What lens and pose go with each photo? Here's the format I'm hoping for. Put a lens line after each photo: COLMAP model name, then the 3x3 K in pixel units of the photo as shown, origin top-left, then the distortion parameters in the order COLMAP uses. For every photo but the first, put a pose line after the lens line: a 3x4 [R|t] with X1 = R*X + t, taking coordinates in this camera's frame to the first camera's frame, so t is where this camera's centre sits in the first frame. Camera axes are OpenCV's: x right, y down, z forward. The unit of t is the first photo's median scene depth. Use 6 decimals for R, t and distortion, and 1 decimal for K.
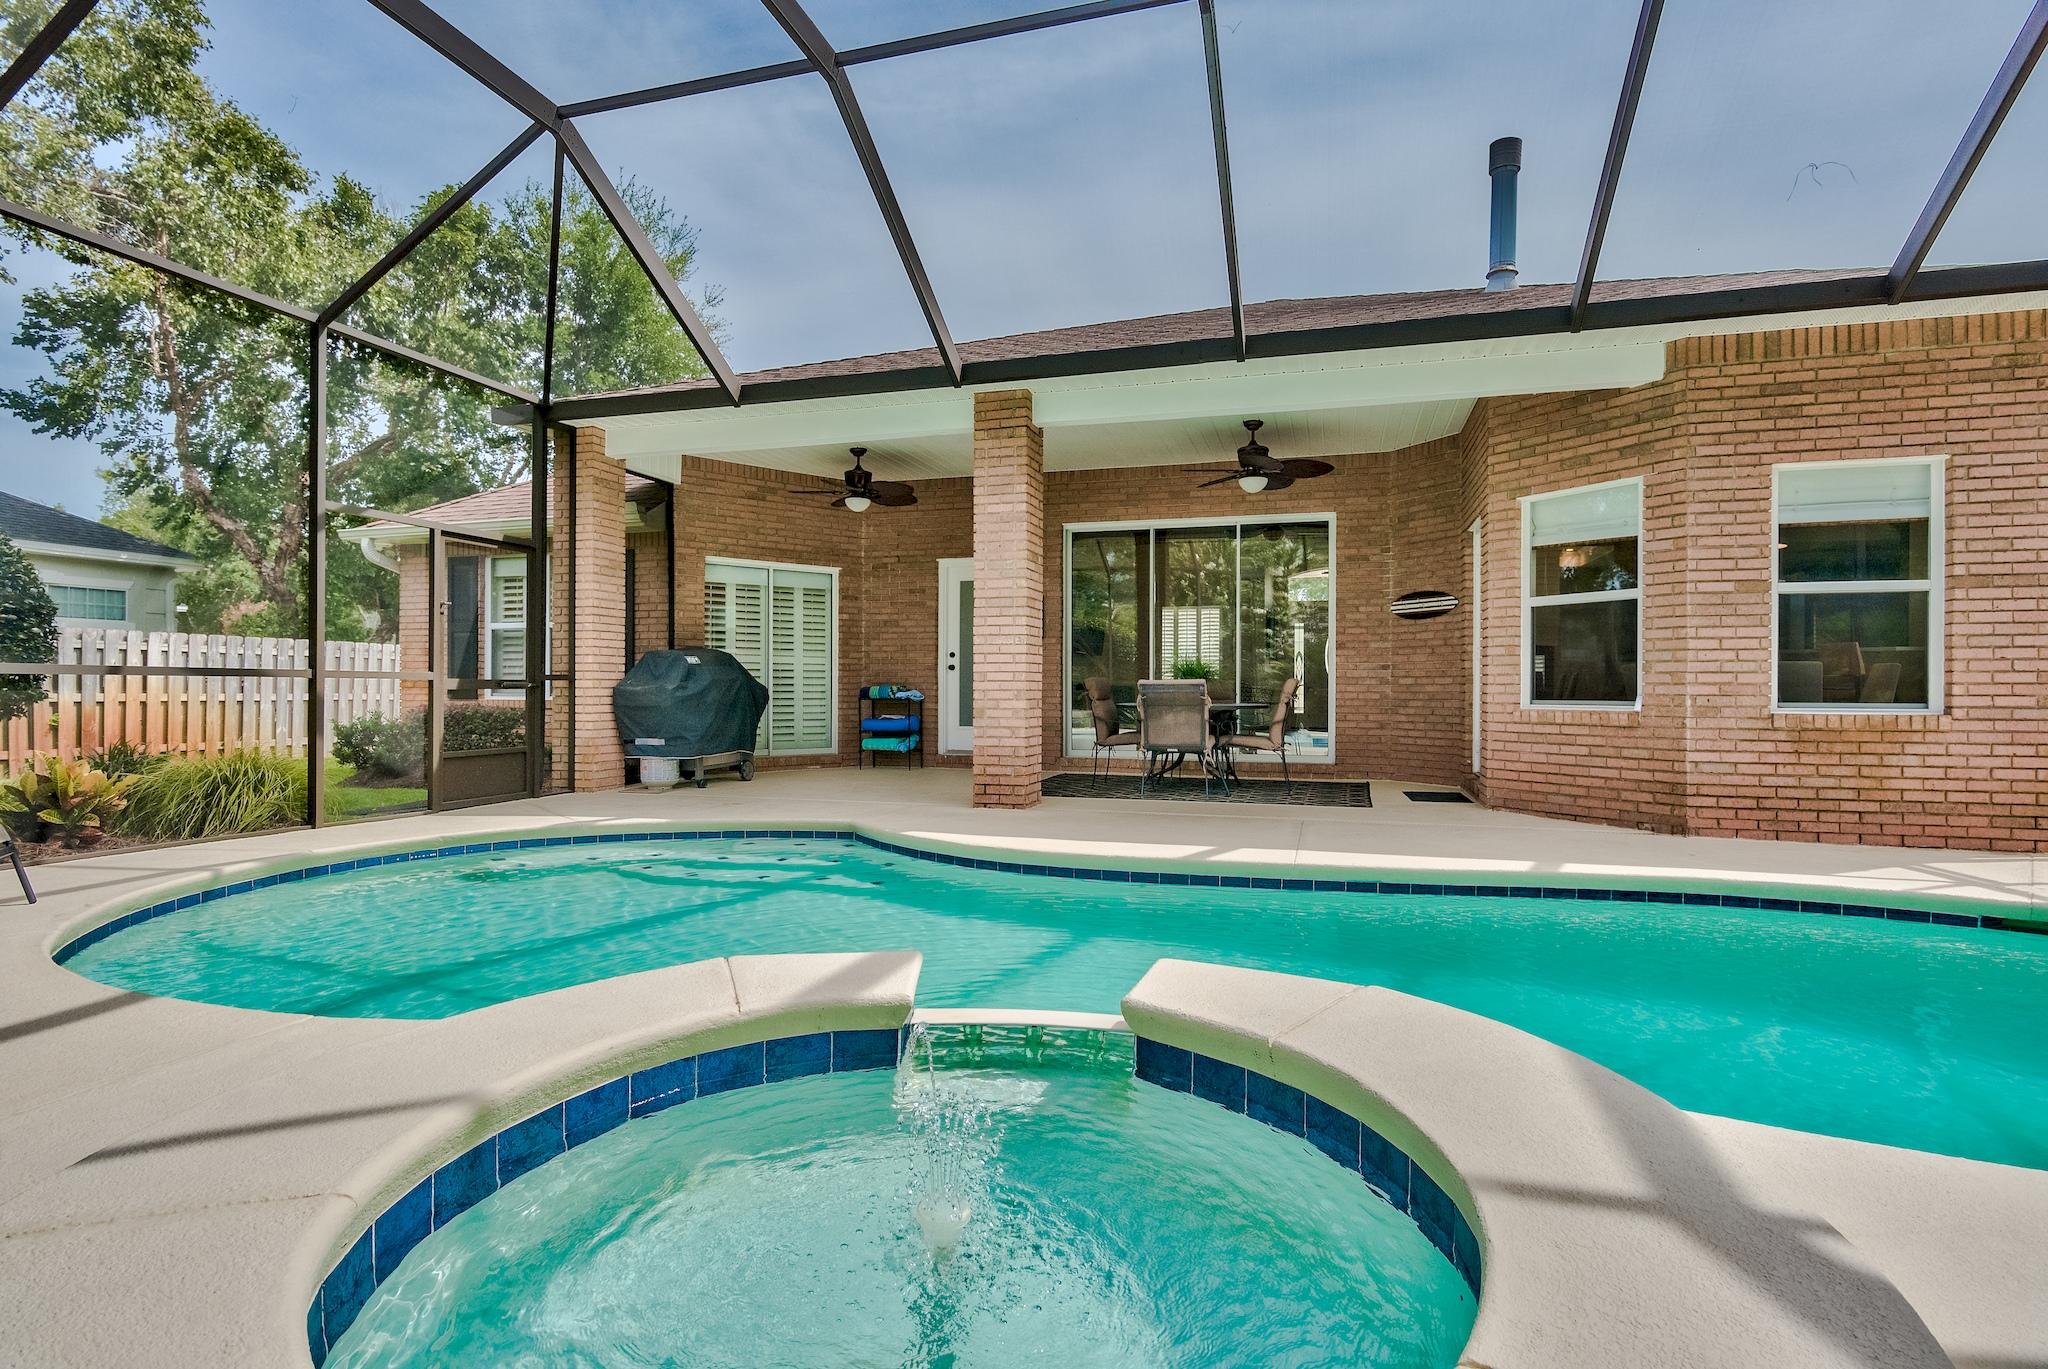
lens RADIAL K [[999.4, 0, 1016.1], [0, 999.4, 686.2], [0, 0, 1]] dist [-0.009391, 0.002386]
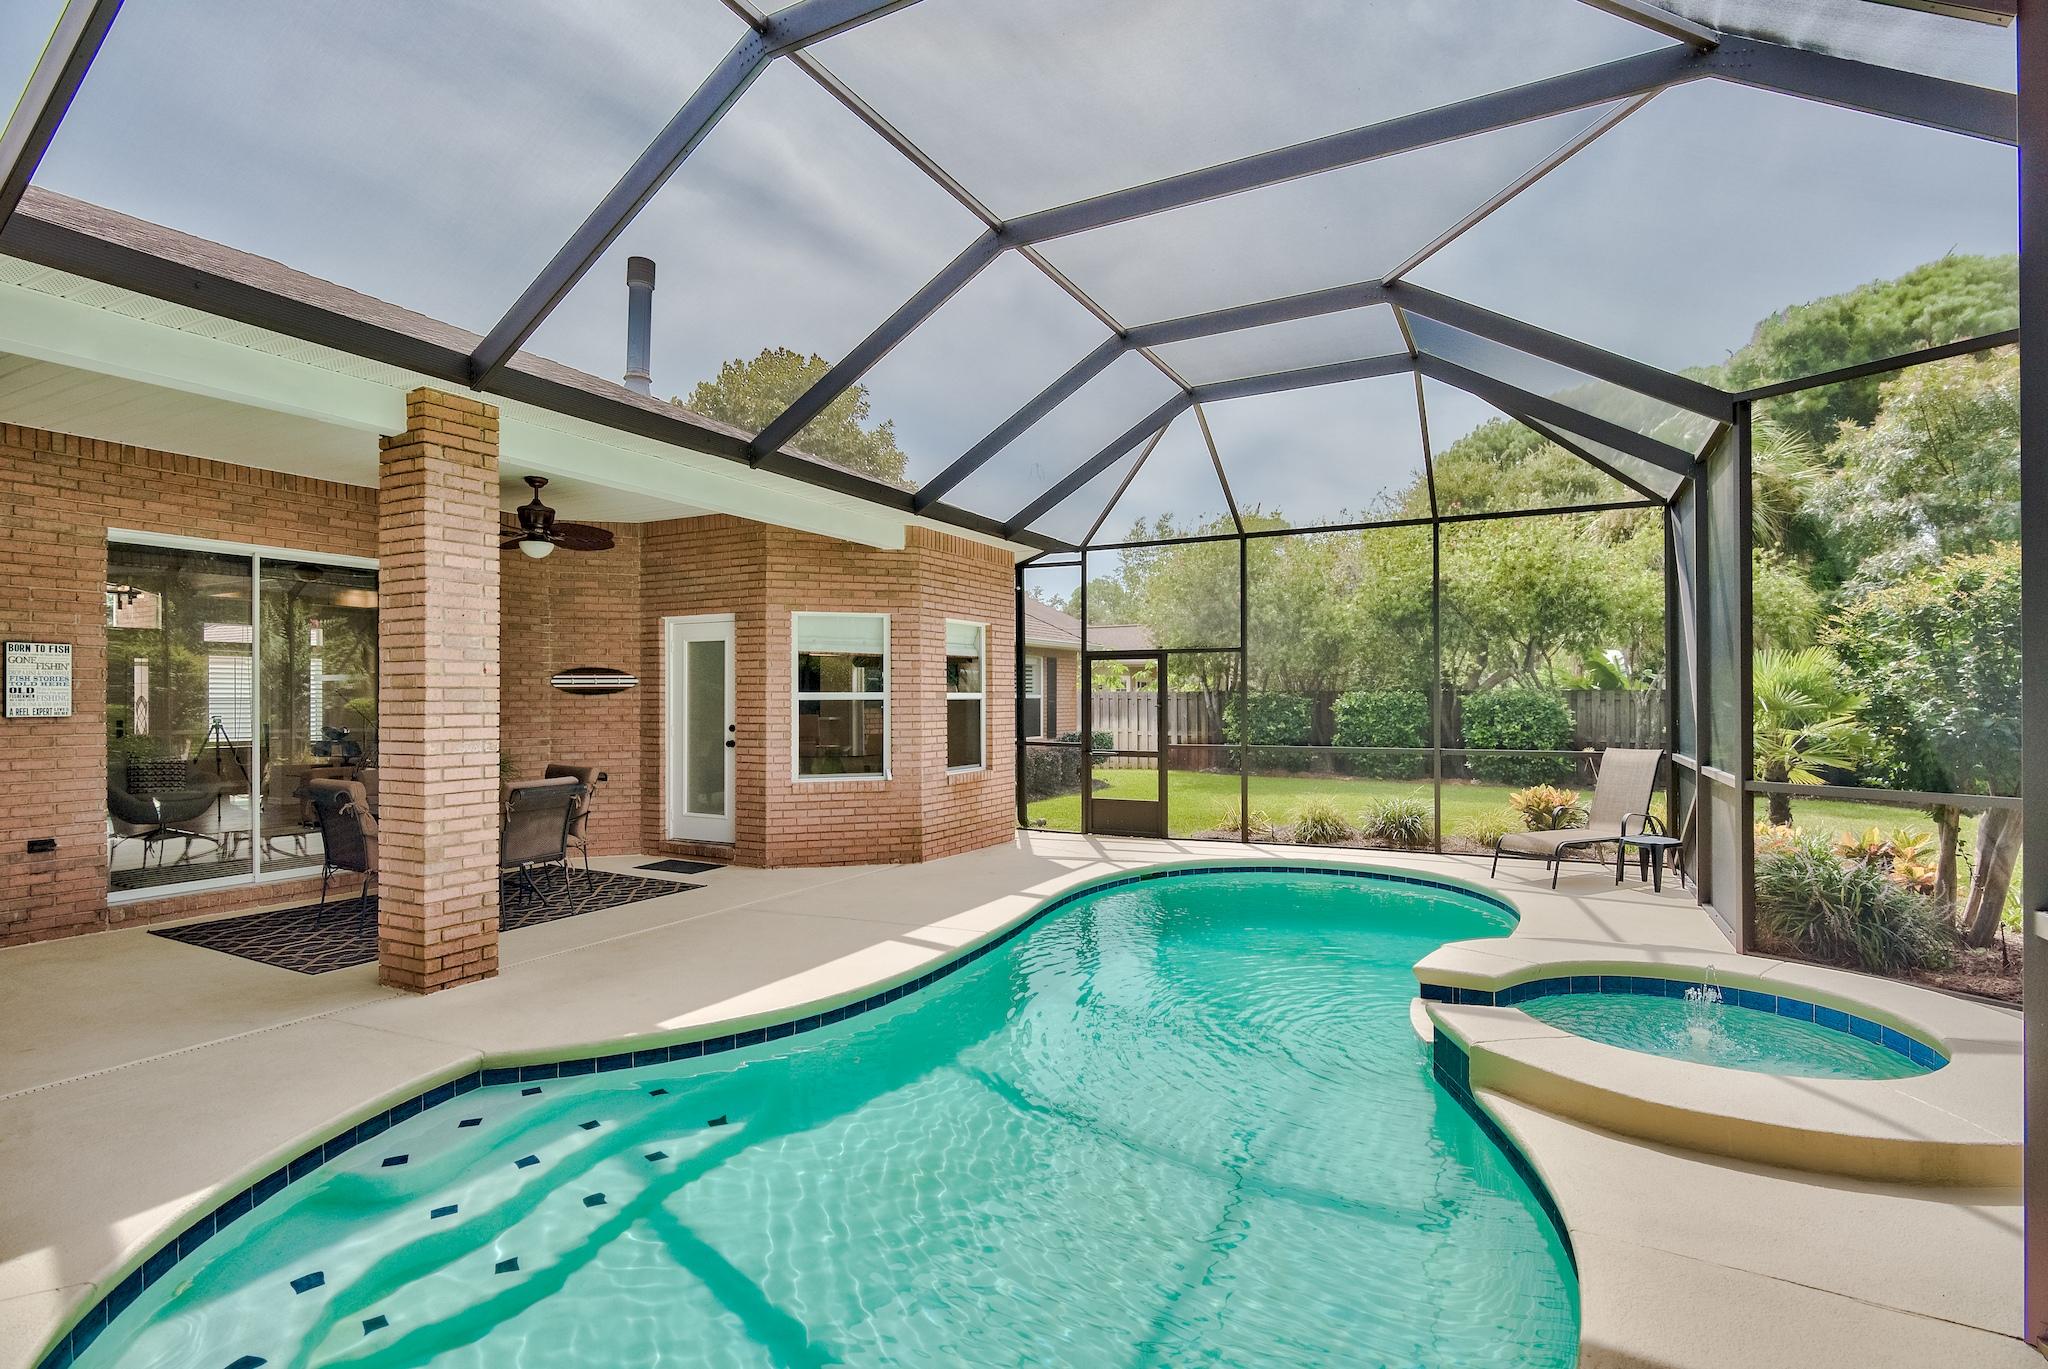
lens RADIAL K [[999.4, 0, 1025.4], [0, 999.4, 692.6], [0, 0, 1]] dist [-0.009391, 0.002386]
pose [[0.189086, 0.002433, 0.981958, -0.693418], [0.002864, 0.999991, -0.003029, -0.089320], [-0.981956, 0.003385, 0.189077, 0.515510]]
